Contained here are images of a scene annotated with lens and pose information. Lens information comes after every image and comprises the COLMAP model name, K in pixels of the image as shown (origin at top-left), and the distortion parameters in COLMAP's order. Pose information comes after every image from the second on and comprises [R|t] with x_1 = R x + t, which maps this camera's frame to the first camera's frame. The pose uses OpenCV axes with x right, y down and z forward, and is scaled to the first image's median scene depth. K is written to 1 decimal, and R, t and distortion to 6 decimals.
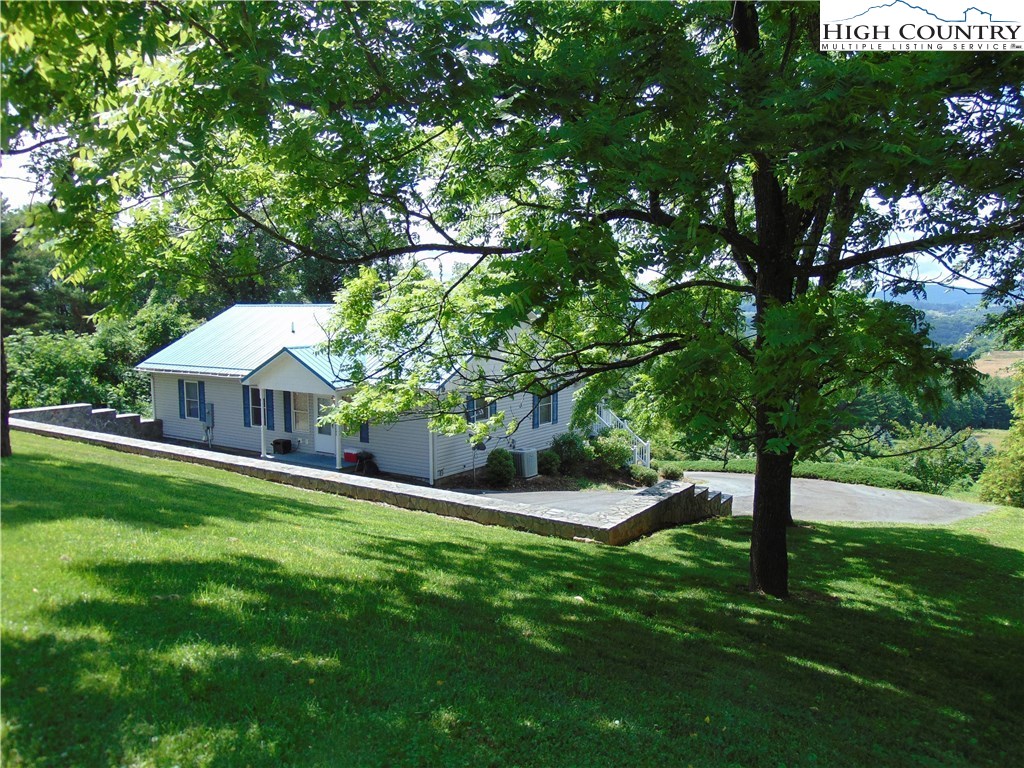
lens RADIAL K [[822.7, 0, 501.7], [0, 822.7, 383.1], [0, 0, 1]] dist [-0.024476, 0.033548]
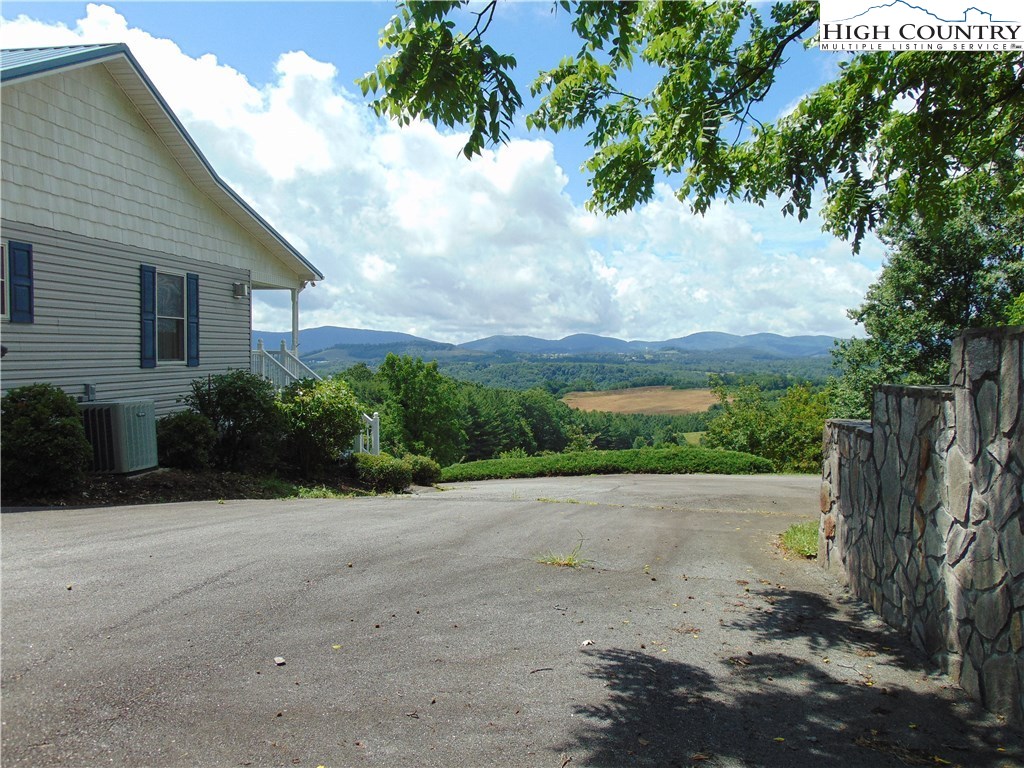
lens RADIAL K [[822.7, 0, 508.0], [0, 822.7, 380.4], [0, 0, 1]] dist [-0.024476, 0.033548]
pose [[0.891891, -0.005499, 0.452217, 0.014077], [0.032937, 0.998060, -0.052825, 0.084892], [-0.451049, 0.062009, 0.890342, 0.504418]]
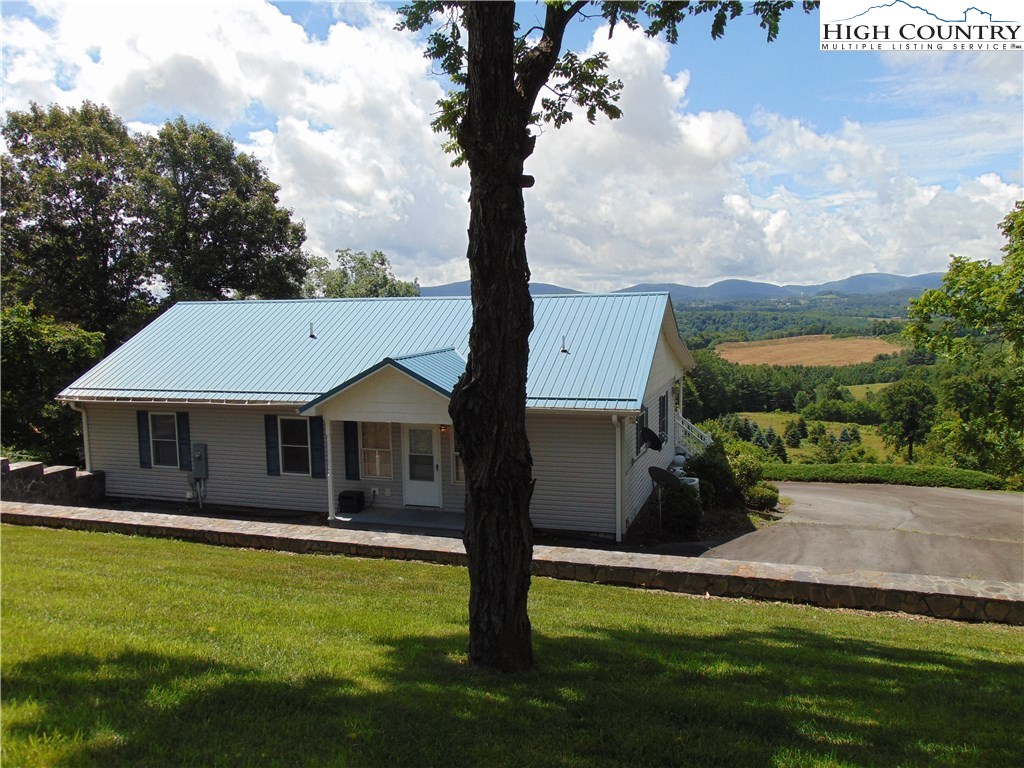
lens RADIAL K [[822.7, 0, 506.4], [0, 822.7, 383.6], [0, 0, 1]] dist [-0.024476, 0.033548]
pose [[0.957389, -0.041502, 0.285803, -0.303130], [0.041889, 0.999111, 0.004762, -0.018144], [-0.285747, 0.007412, 0.958277, 0.266885]]
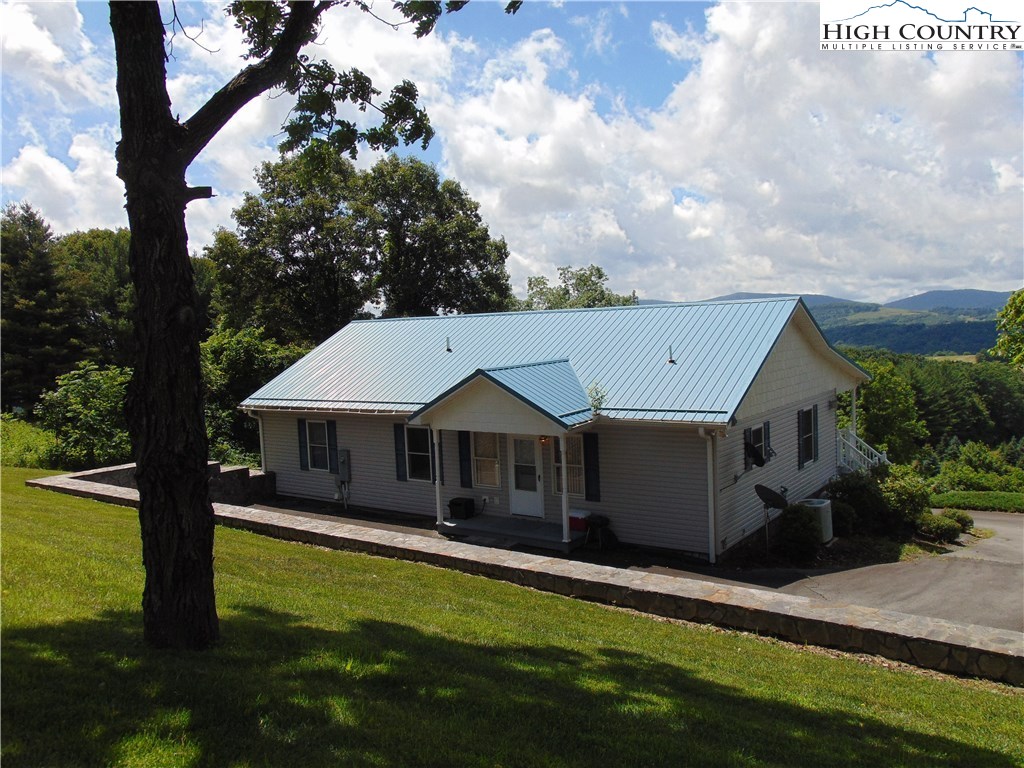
lens RADIAL K [[822.7, 0, 502.3], [0, 822.7, 386.4], [0, 0, 1]] dist [-0.024476, 0.033548]
pose [[0.998874, -0.037033, -0.029663, -0.186340], [0.036326, 0.999051, -0.024026, -0.009668], [0.030524, 0.022921, 0.999271, 0.250380]]
